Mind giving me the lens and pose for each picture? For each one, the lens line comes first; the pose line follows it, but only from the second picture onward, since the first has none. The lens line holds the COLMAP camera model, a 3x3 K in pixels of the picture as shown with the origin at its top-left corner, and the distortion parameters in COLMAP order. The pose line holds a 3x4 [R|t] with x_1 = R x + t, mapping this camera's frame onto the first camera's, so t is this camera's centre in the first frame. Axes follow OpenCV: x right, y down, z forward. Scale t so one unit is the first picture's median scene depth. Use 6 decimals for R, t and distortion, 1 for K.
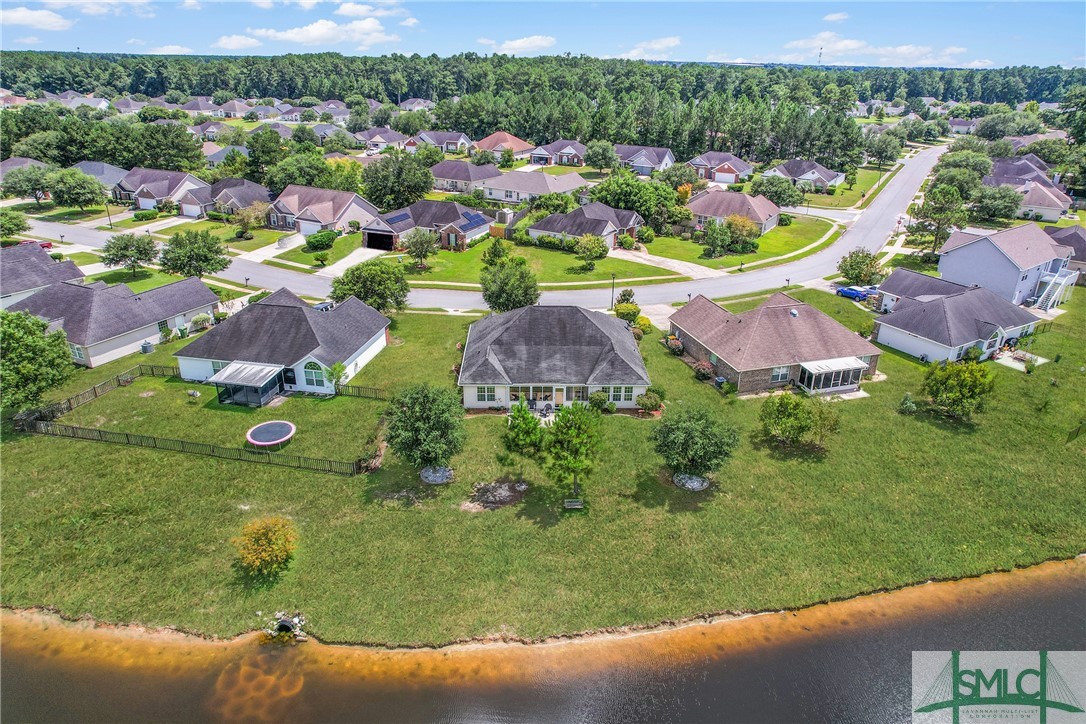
lens RADIAL K [[692.8, 0, 543.3], [0, 692.8, 368.6], [0, 0, 1]] dist [-0.081700, 0.074765]
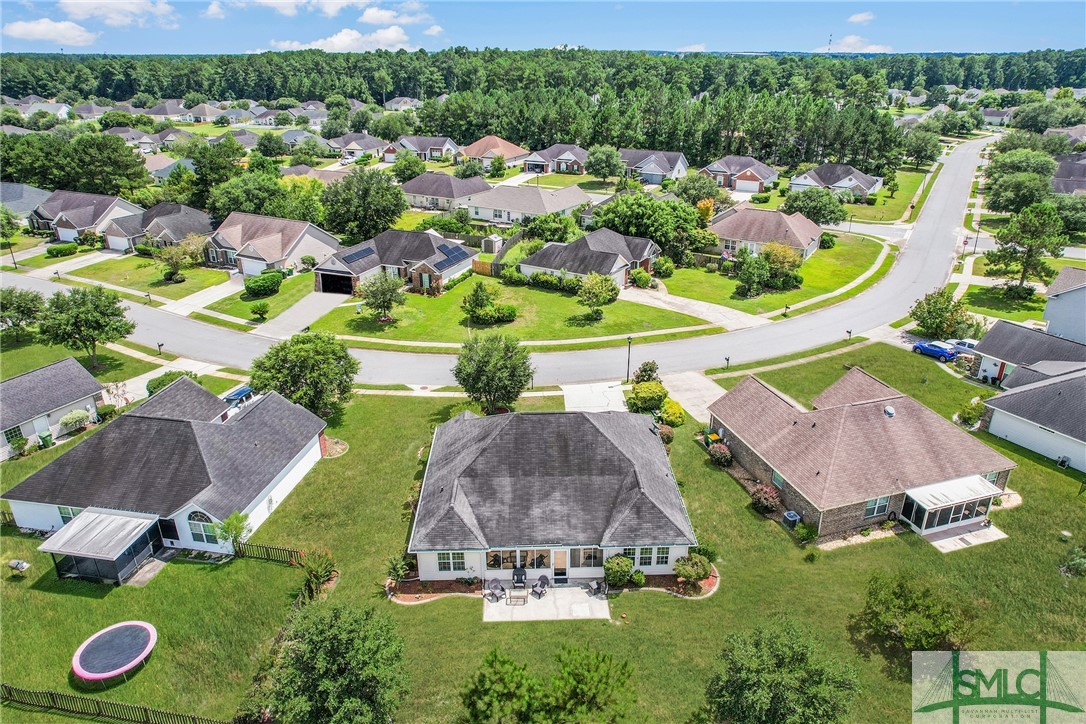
lens RADIAL K [[696.3, 0, 543.0], [0, 696.3, 362.0], [0, 0, 1]] dist [-0.078752, 0.070535]
pose [[0.999847, -0.017159, -0.003346, 0.006013], [0.017157, 0.999853, -0.000502, -0.077237], [0.003354, 0.000445, 0.999994, 0.162483]]
